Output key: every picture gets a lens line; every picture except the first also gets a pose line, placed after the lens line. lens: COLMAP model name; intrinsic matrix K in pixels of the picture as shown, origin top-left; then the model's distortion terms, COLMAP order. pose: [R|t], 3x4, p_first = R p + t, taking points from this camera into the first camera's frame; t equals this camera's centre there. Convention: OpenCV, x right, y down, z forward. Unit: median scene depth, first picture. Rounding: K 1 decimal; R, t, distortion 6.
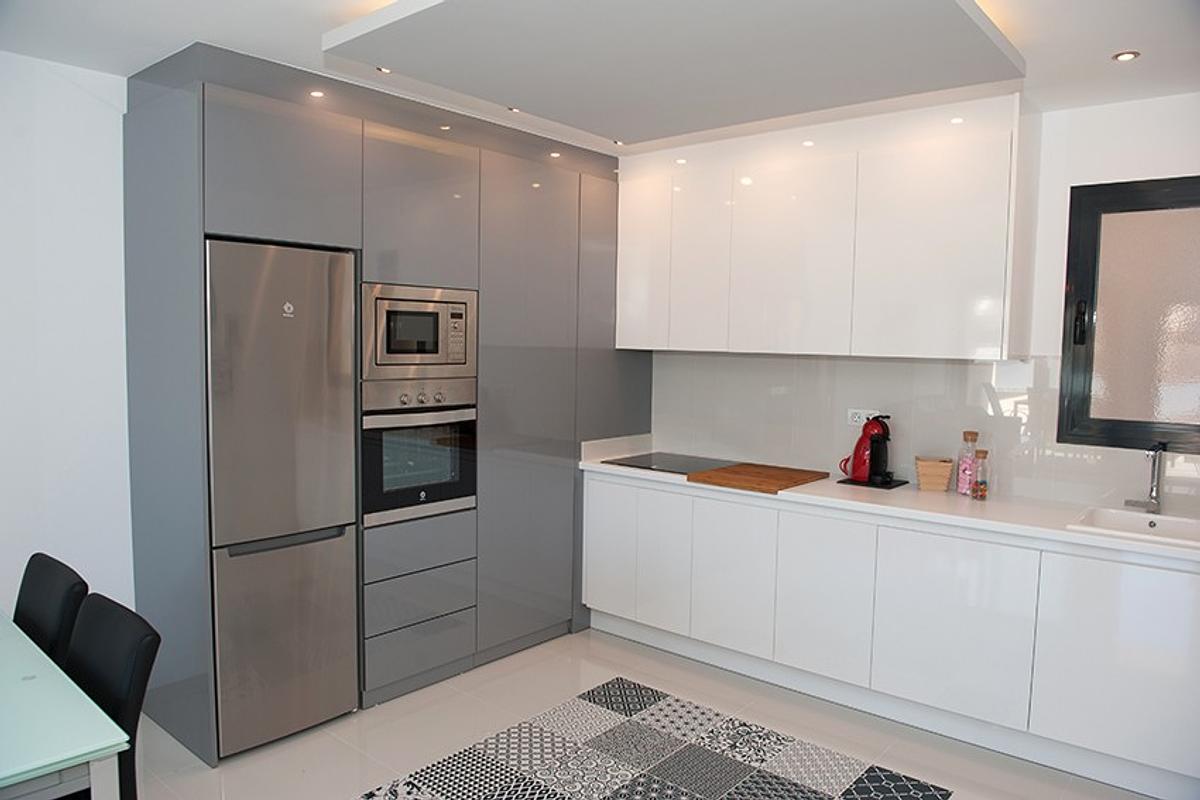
lens RADIAL K [[841.8, 0, 600.0], [0, 841.8, 400.0], [0, 0, 1]] dist [-0.009528, -0.003120]
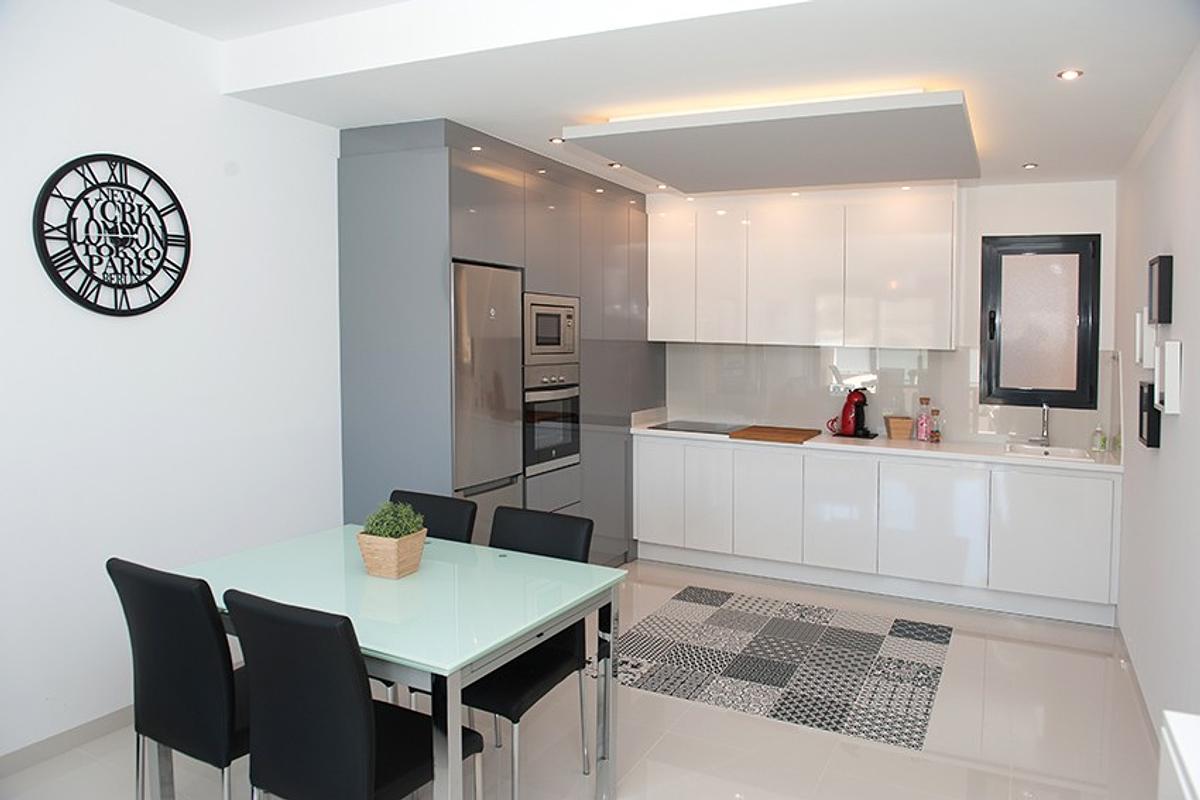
lens RADIAL K [[838.7, 0, 598.3], [0, 838.7, 347.5], [0, 0, 1]] dist [0.001275, 0.000209]
pose [[0.973394, -0.001763, 0.229130, -0.445739], [0.012508, 0.998888, -0.045451, 0.009296], [-0.228795, 0.047108, 0.972334, -0.300805]]
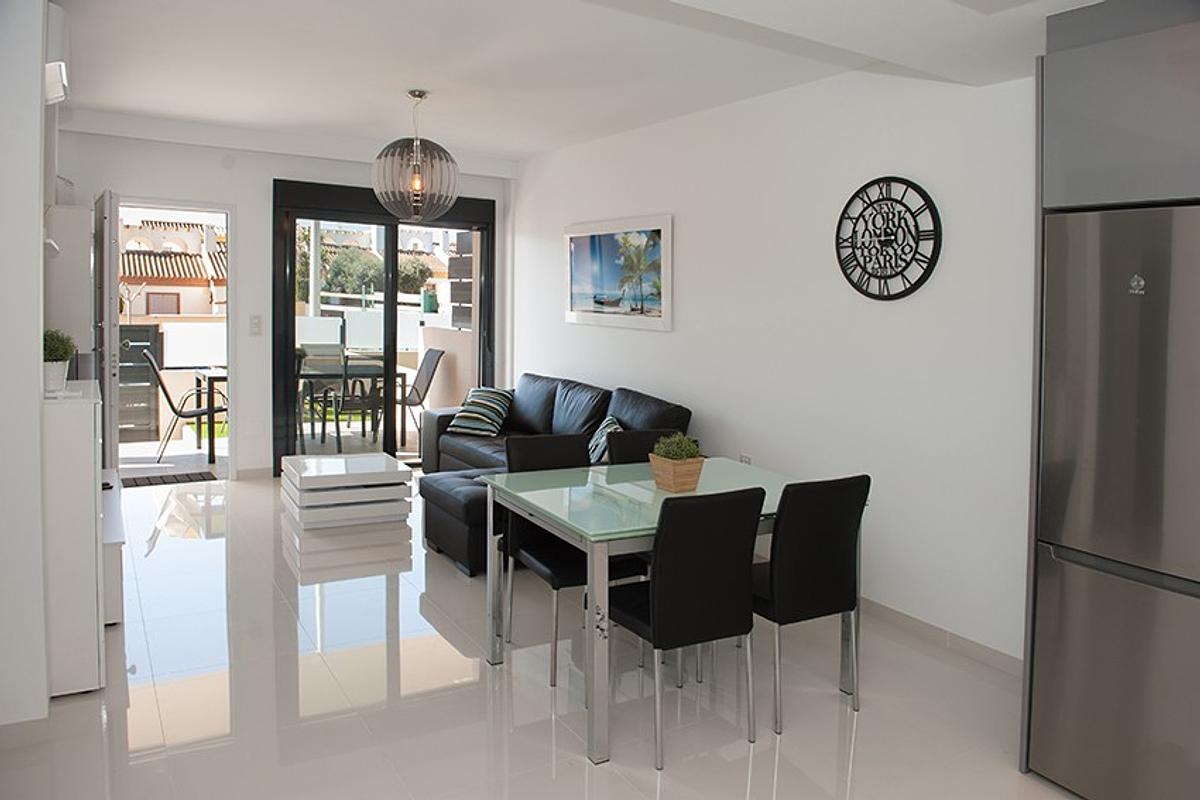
lens RADIAL K [[820.5, 0, 605.6], [0, 820.5, 337.7], [0, 0, 1]] dist [-0.088579, 0.254966]
pose [[-0.264747, 0.018986, -0.964131, 0.446835], [-0.109919, 0.992696, 0.049732, -0.033322], [0.958033, 0.119143, -0.260726, 0.610041]]
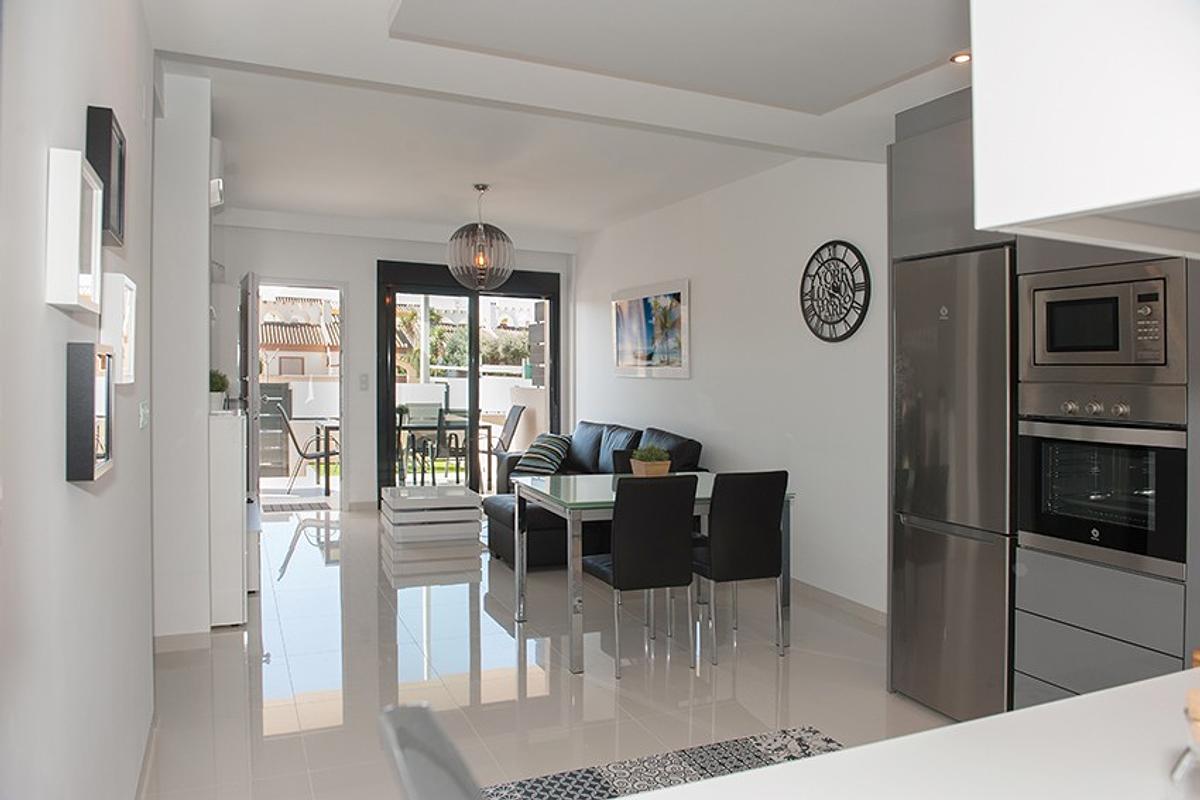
lens RADIAL K [[846.7, 0, 600.0], [0, 846.7, 400.0], [0, 0, 1]] dist [-0.002646, -0.000280]
pose [[-0.417023, 0.000969, -0.908895, 0.710388], [-0.096196, 0.994336, 0.045197, -0.000949], [0.903791, 0.106281, -0.414568, 0.922839]]
